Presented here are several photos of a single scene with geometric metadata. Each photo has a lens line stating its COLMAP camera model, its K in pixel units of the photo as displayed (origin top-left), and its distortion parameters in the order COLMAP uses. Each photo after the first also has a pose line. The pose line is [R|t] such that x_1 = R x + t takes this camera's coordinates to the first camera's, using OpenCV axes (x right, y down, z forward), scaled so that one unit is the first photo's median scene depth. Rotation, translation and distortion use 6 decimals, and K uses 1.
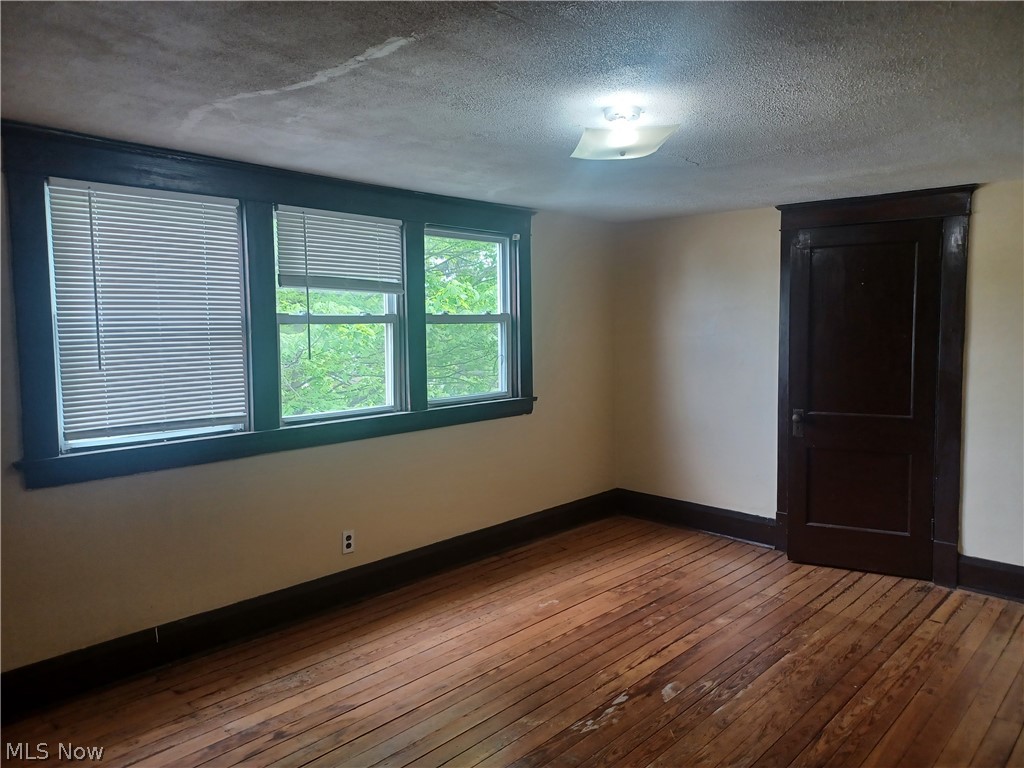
lens RADIAL K [[754.4, 0, 512.0], [0, 754.4, 384.0], [0, 0, 1]] dist [0.031657, -0.001322]
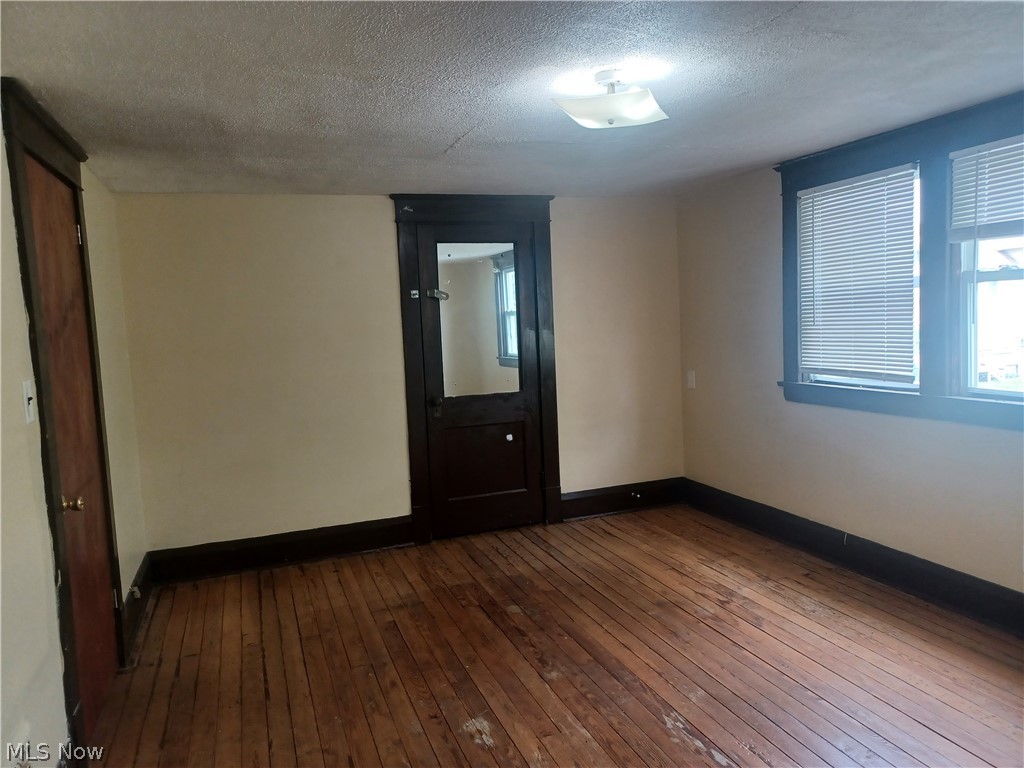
lens RADIAL K [[754.4, 0, 512.0], [0, 754.4, 384.0], [0, 0, 1]] dist [0.031657, -0.001322]
pose [[-0.466311, 0.111334, -0.877587, 0.909820], [-0.020858, 0.990389, 0.136728, -0.087040], [0.884375, 0.082063, -0.459507, 1.135031]]
